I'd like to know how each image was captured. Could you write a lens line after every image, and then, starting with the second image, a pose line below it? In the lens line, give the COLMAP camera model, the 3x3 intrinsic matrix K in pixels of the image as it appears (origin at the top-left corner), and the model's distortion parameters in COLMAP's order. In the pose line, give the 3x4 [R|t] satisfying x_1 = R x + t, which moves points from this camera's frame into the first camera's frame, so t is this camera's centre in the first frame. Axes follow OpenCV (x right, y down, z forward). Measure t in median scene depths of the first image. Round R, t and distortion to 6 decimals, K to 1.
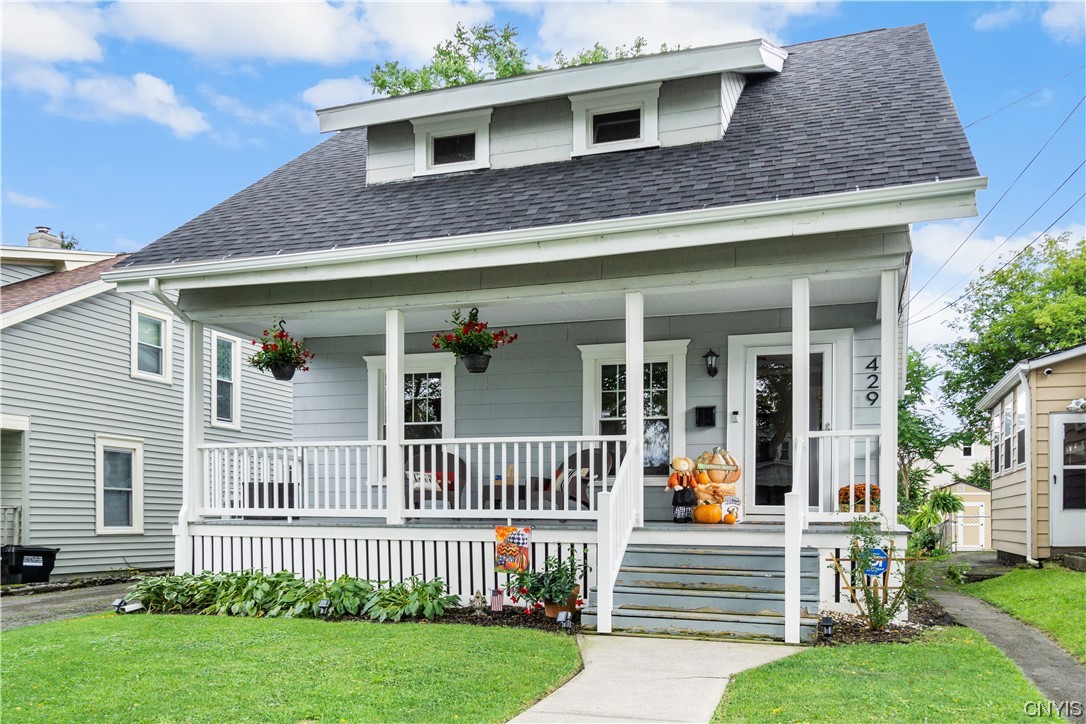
lens RADIAL K [[902.2, 0, 543.0], [0, 902.2, 362.0], [0, 0, 1]] dist [-0.004198, -0.009729]
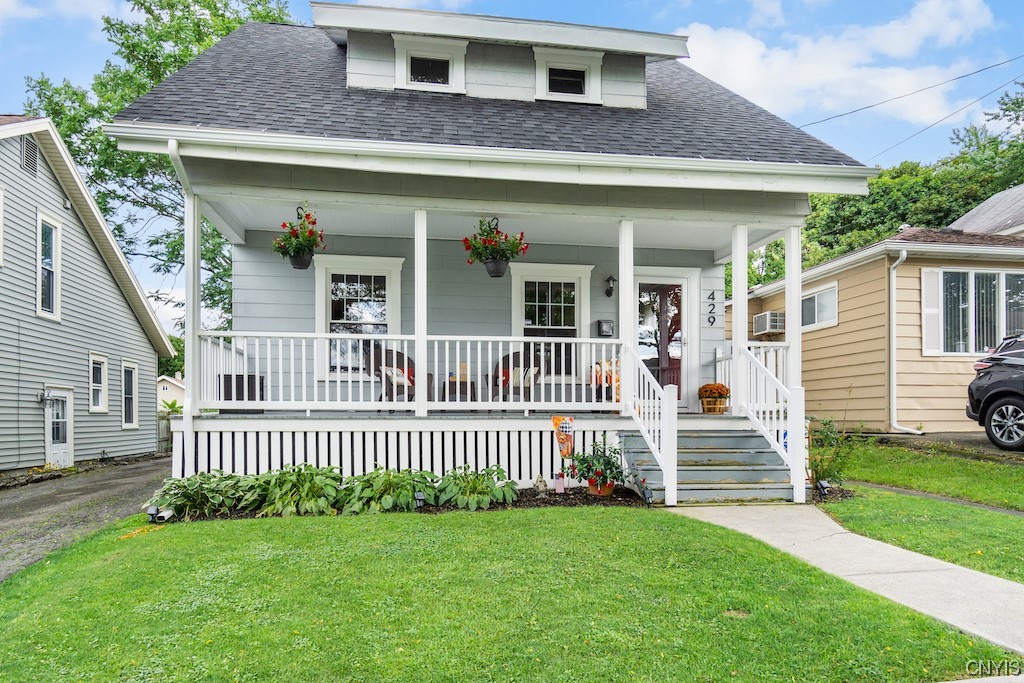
lens RADIAL K [[676.4, 0, 511.2], [0, 676.4, 319.7], [0, 0, 1]] dist [-0.018593, 0.002814]
pose [[0.889400, 0.052812, 0.454069, -0.421330], [-0.069902, 0.997334, 0.020921, 0.043999], [-0.451754, -0.050347, 0.890721, 0.256908]]
